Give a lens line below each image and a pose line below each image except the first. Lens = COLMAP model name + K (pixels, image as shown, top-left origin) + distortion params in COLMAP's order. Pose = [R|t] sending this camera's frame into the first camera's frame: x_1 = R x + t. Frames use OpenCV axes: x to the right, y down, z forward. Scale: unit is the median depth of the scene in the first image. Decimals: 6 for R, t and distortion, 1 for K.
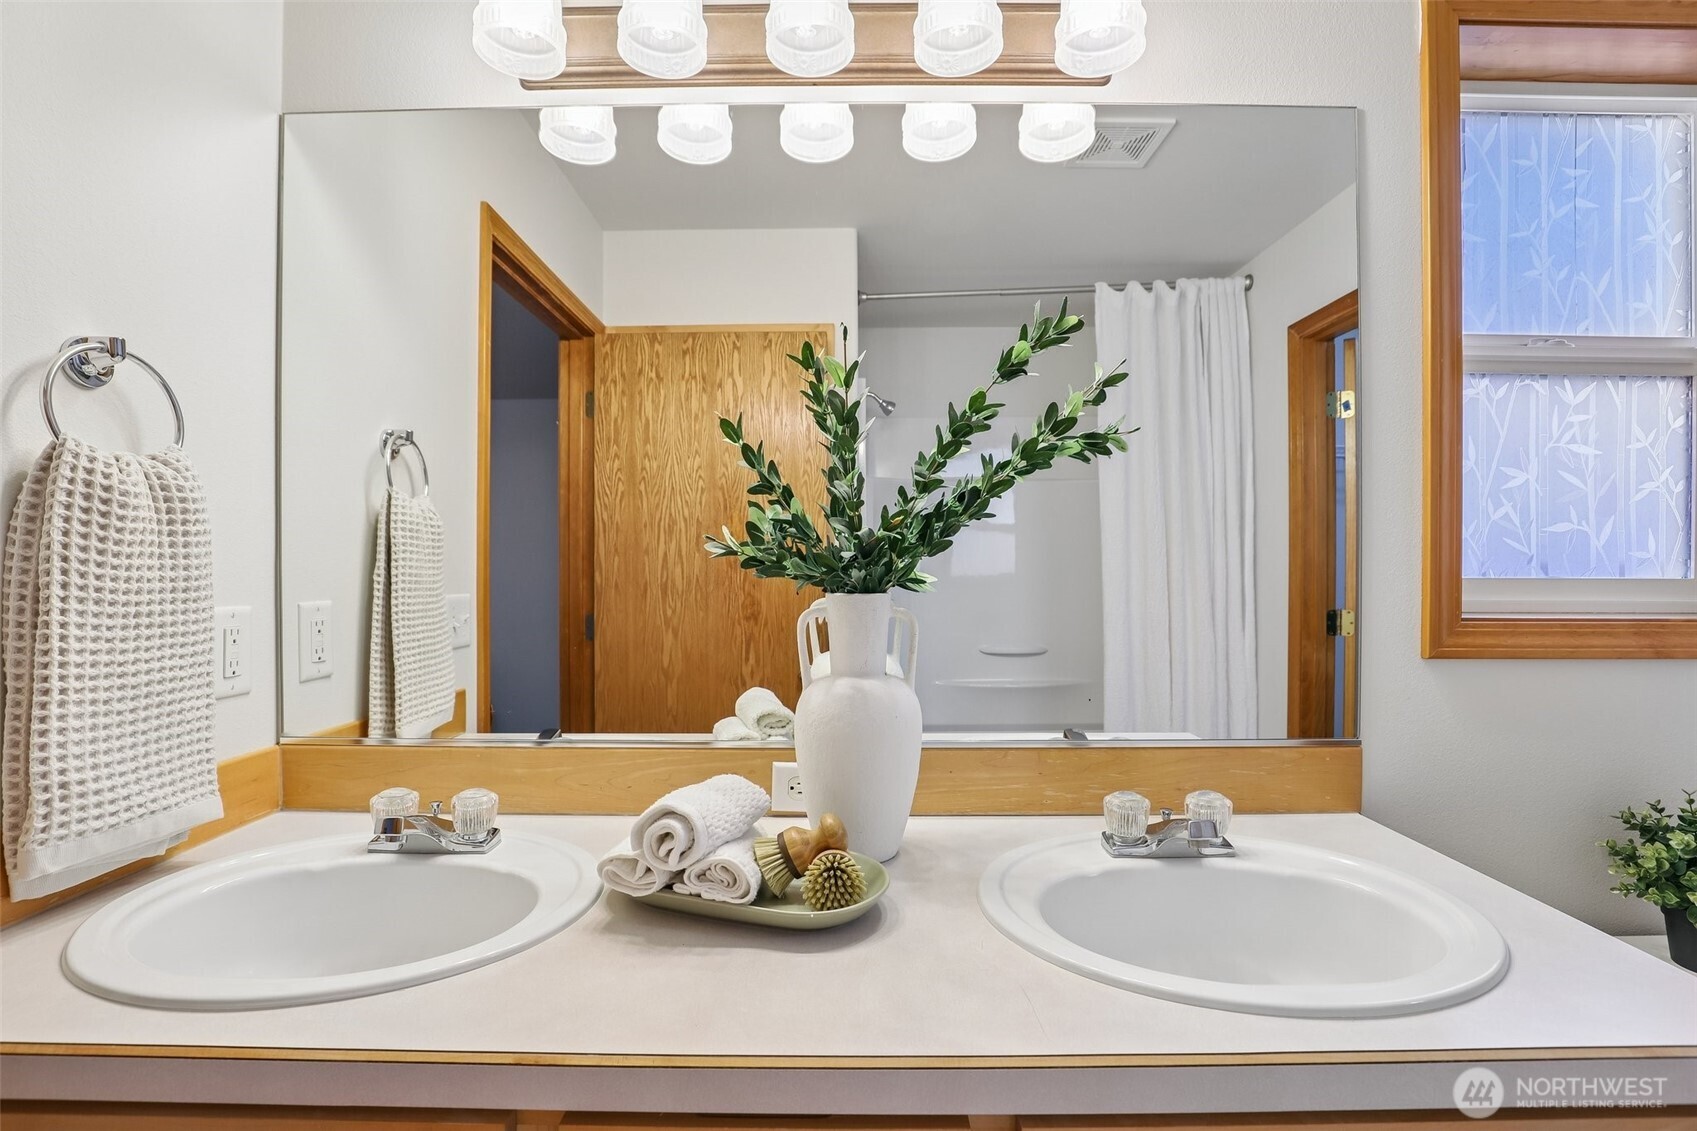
lens RADIAL K [[782.3, 0, 839.2], [0, 782.3, 565.9], [0, 0, 1]] dist [-0.028060, 0.001892]
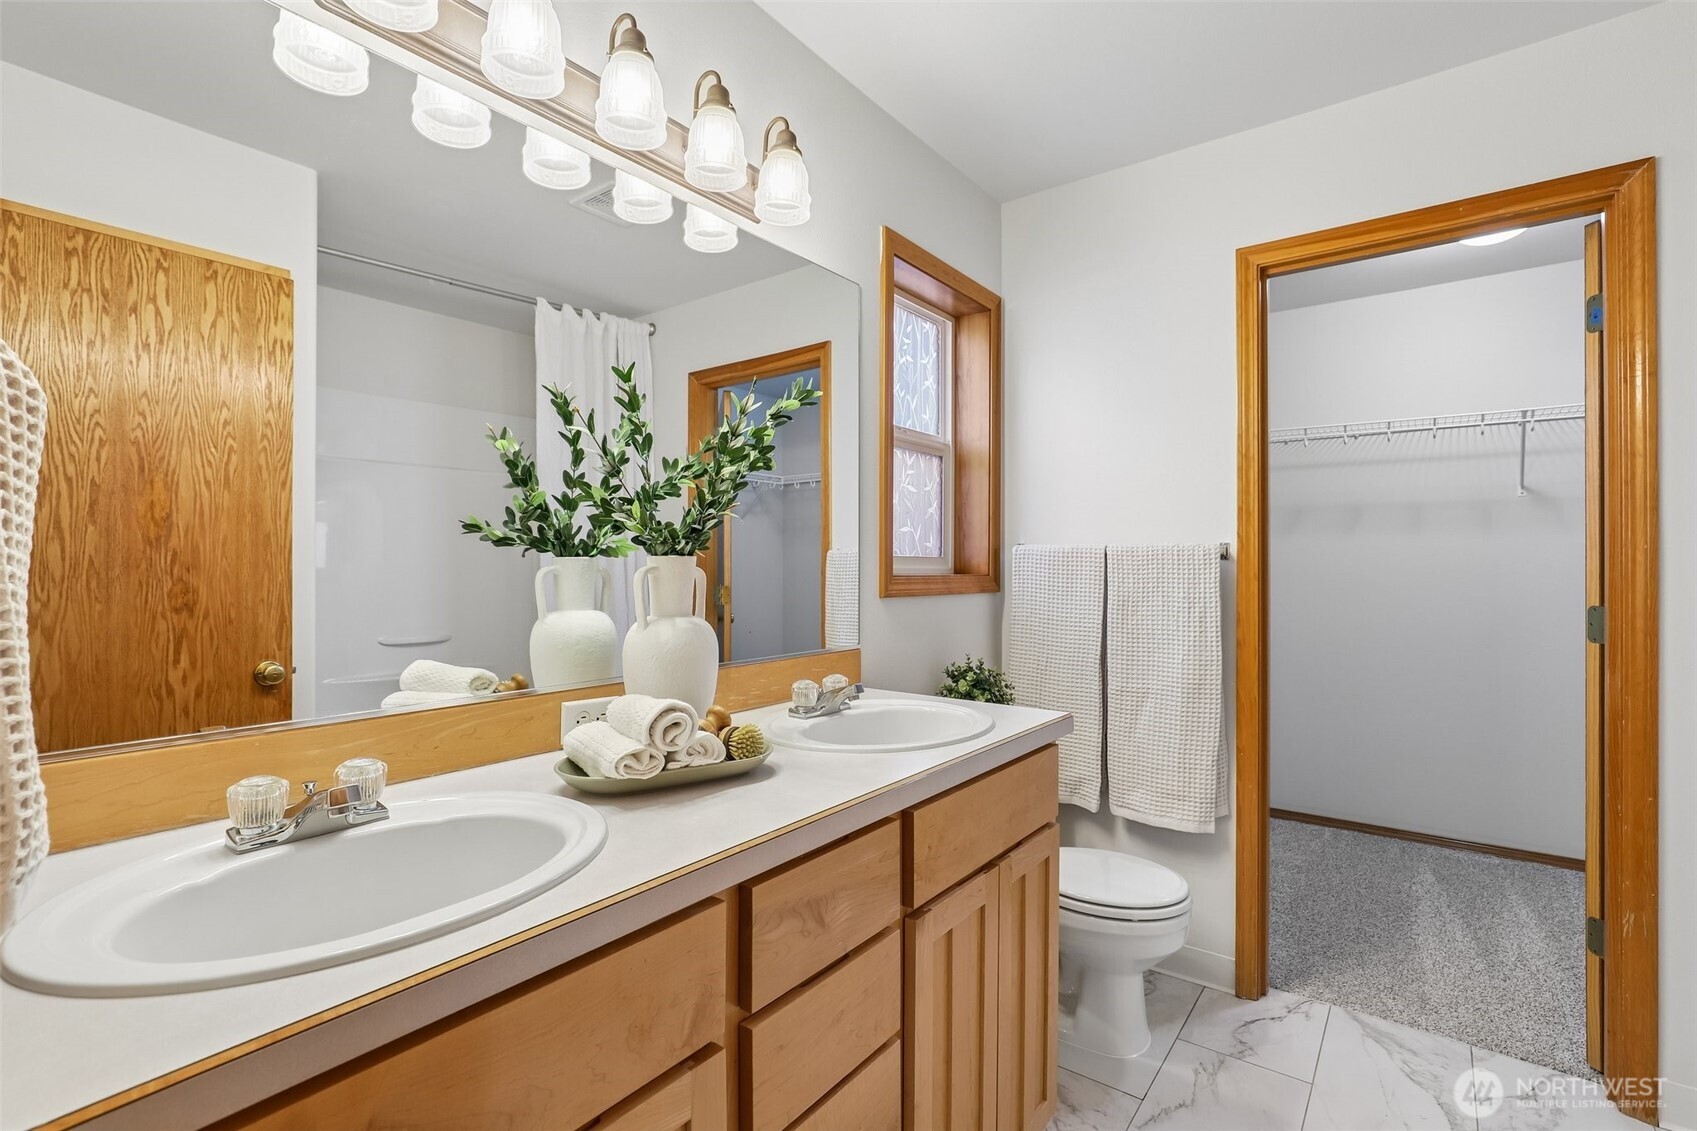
lens RADIAL K [[782.3, 0, 856.7], [0, 782.3, 559.5], [0, 0, 1]] dist [-0.028060, 0.001892]
pose [[0.590108, 0.007446, 0.807290, -0.338629], [-0.003409, 0.999972, -0.006732, 0.018224], [-0.807317, 0.001220, 0.590116, -0.021697]]
